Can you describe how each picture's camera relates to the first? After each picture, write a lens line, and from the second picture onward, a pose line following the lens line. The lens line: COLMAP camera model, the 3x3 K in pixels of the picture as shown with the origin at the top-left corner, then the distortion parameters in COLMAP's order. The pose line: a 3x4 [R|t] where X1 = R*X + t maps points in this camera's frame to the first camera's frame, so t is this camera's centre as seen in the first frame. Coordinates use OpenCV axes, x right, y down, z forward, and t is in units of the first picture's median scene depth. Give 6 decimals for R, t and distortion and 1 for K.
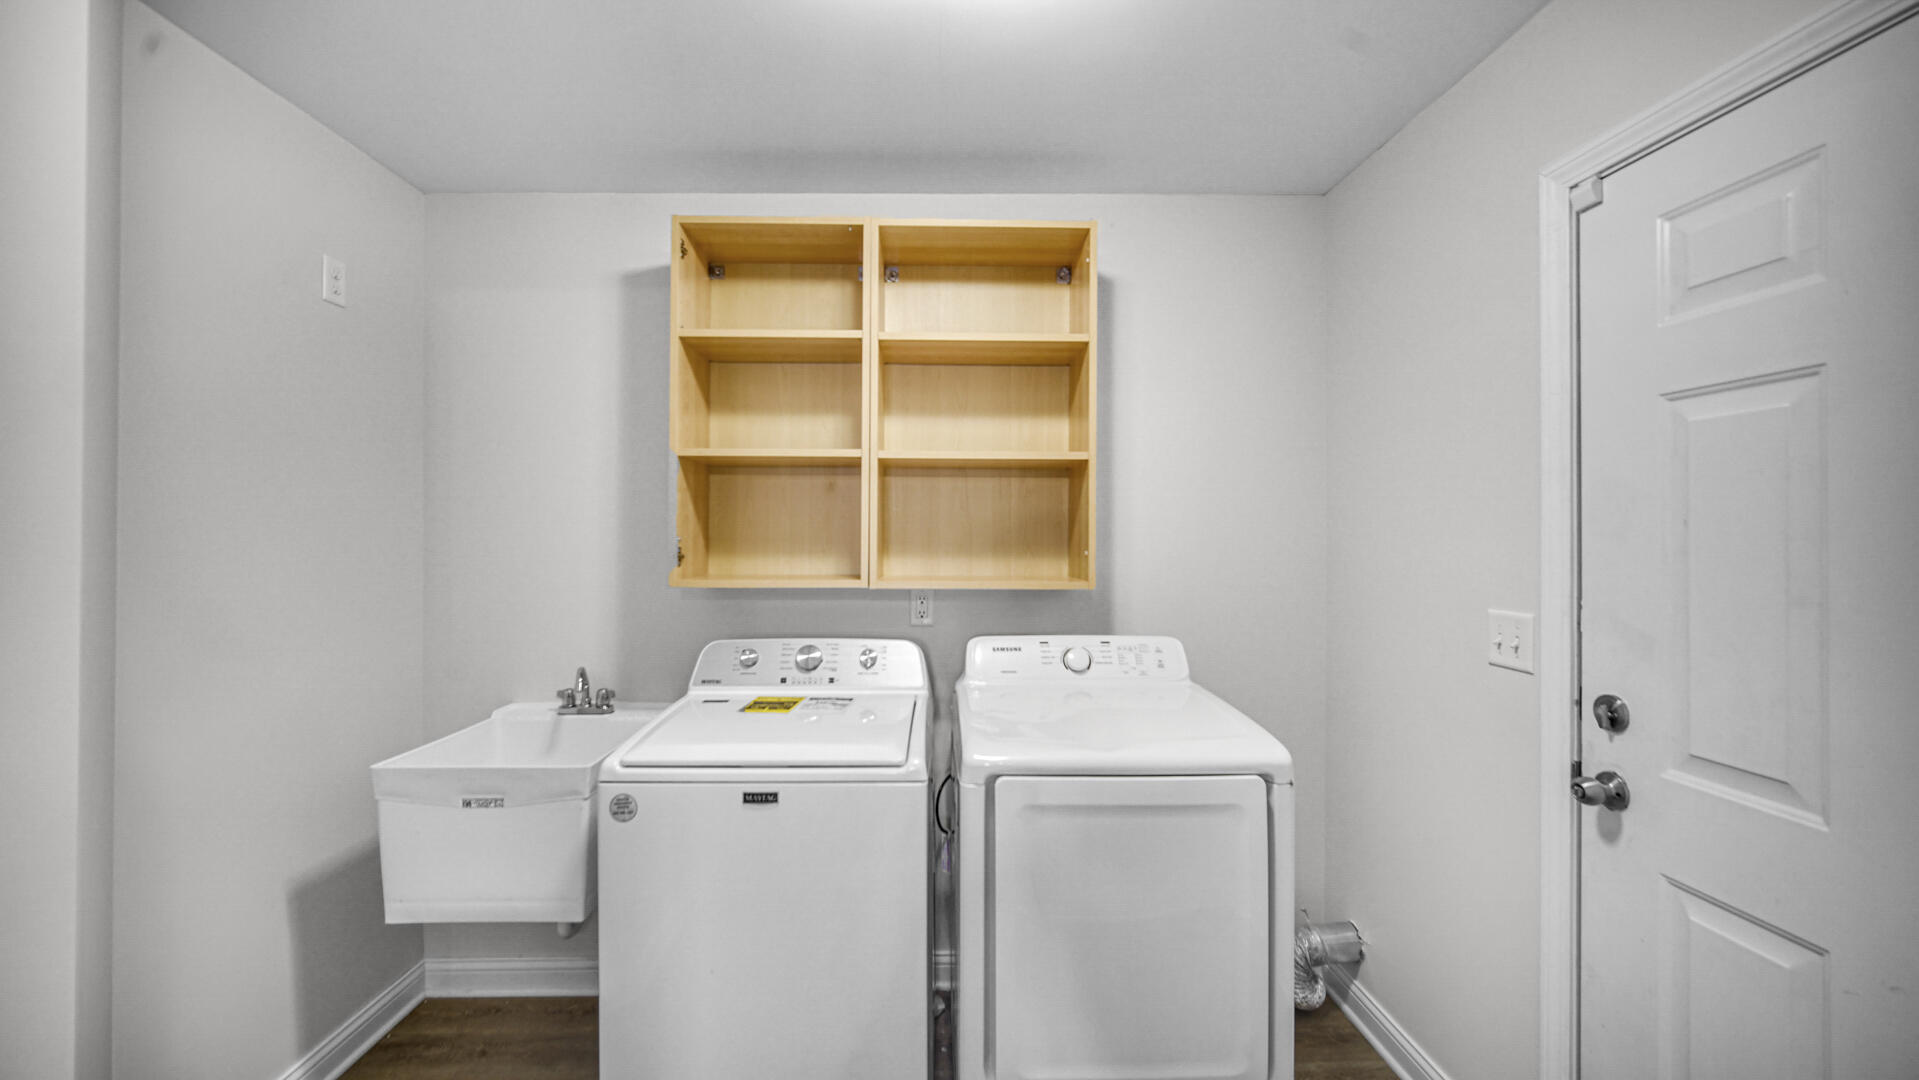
lens RADIAL K [[762.7, 0, 922.7], [0, 762.7, 541.7], [0, 0, 1]] dist [0.000903, -0.000596]
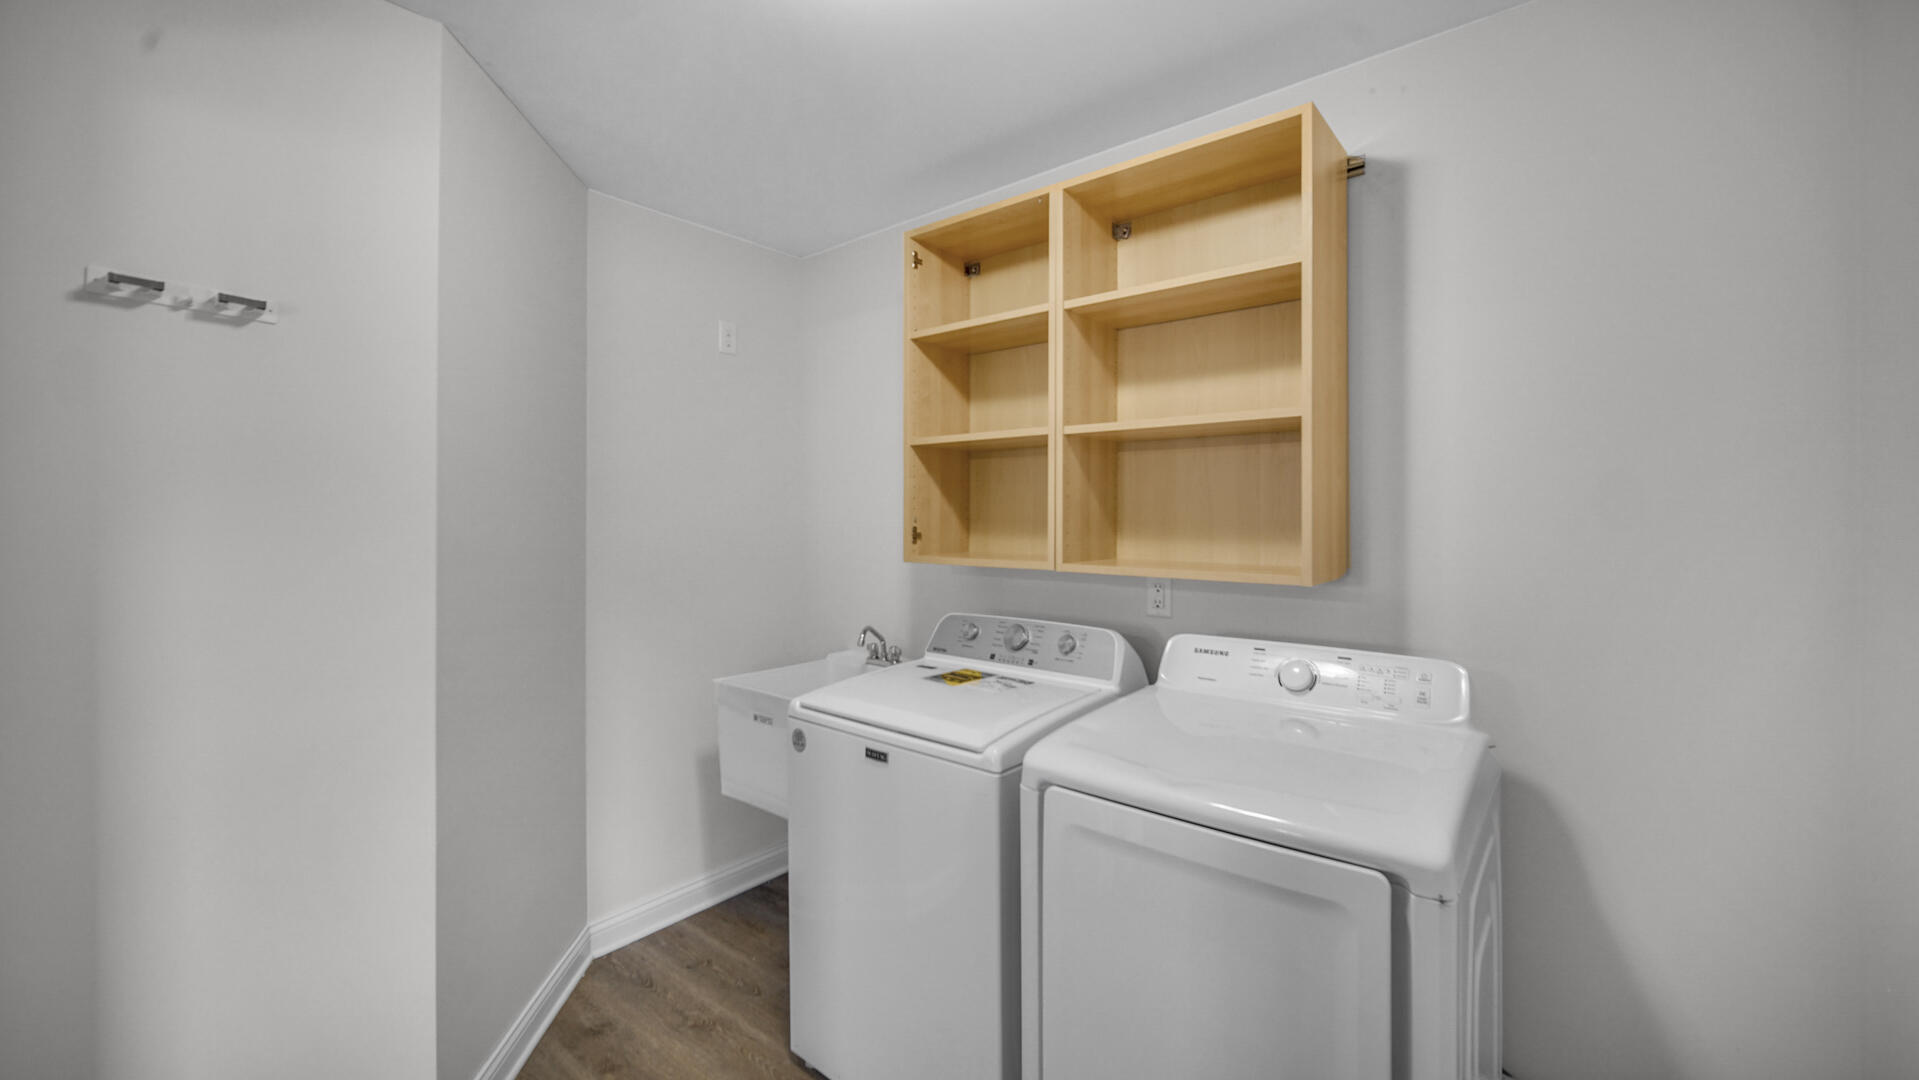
lens RADIAL K [[762.7, 0, 953.4], [0, 762.7, 530.1], [0, 0, 1]] dist [0.000903, -0.000596]
pose [[0.755798, 0.011161, -0.654710, 0.446742], [-0.002990, 0.999903, 0.013593, -0.003463], [0.654798, -0.008316, 0.755758, 0.184492]]
